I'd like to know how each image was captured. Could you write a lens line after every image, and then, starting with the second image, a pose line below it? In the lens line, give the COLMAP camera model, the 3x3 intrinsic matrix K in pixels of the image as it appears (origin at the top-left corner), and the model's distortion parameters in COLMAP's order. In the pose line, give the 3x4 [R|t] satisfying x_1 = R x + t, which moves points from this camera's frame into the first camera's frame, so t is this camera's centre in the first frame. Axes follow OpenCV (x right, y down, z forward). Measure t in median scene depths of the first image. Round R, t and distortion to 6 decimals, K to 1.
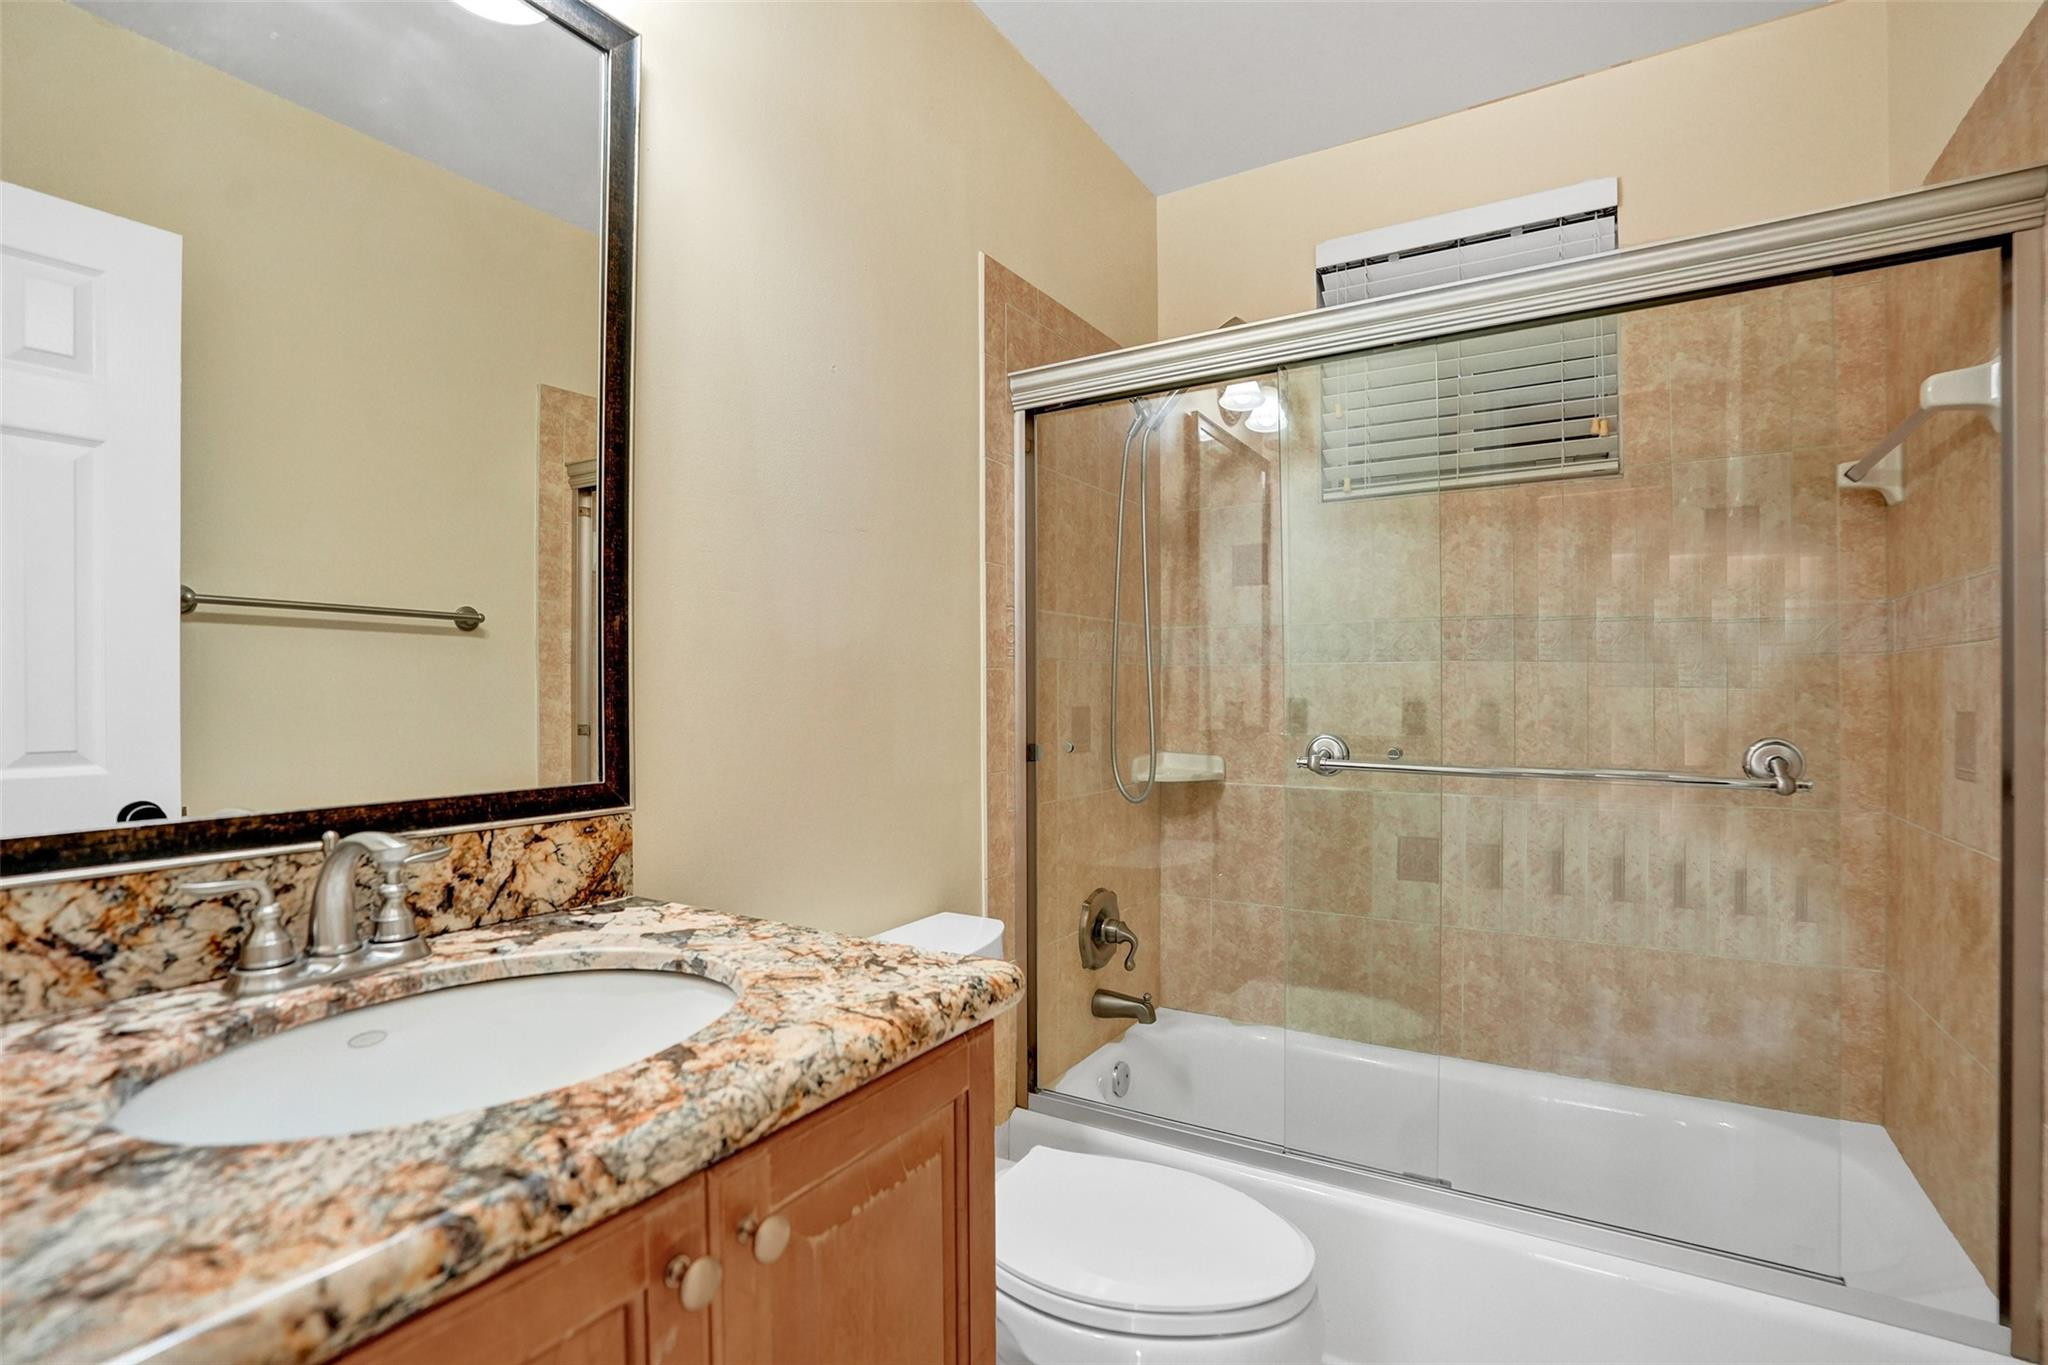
lens RADIAL K [[961.7, 0, 1016.2], [0, 961.7, 679.5], [0, 0, 1]] dist [-0.058081, 0.021553]
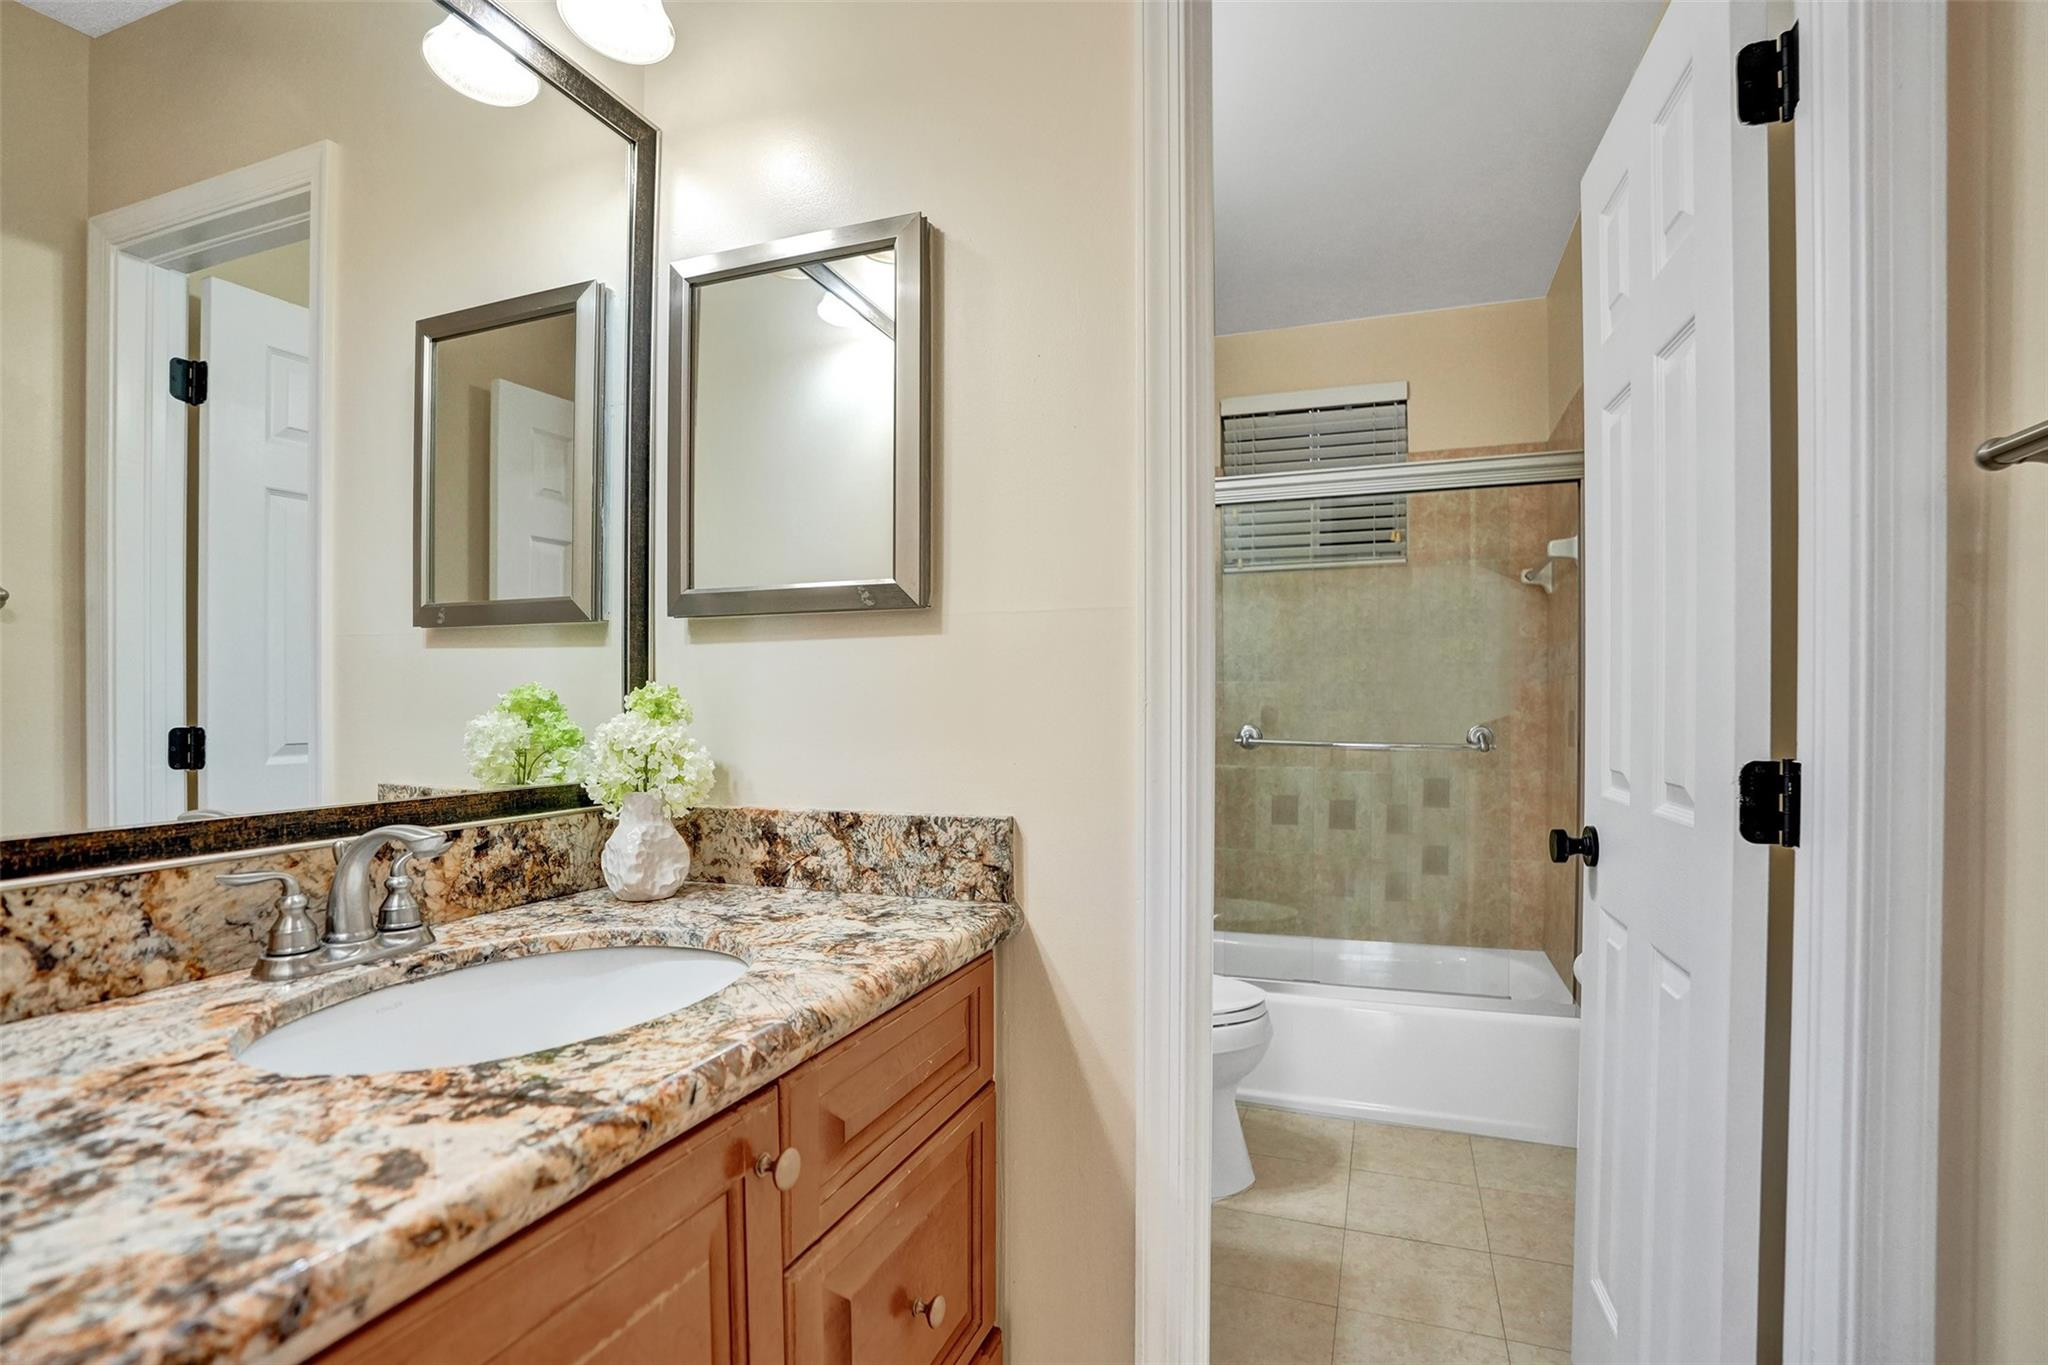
lens RADIAL K [[961.7, 0, 1030.3], [0, 961.7, 697.4], [0, 0, 1]] dist [-0.058081, 0.021553]
pose [[0.980192, 0.001457, 0.198046, -0.287397], [-0.002411, 0.999987, 0.004575, 0.001106], [-0.198037, -0.004962, 0.980182, -0.433381]]
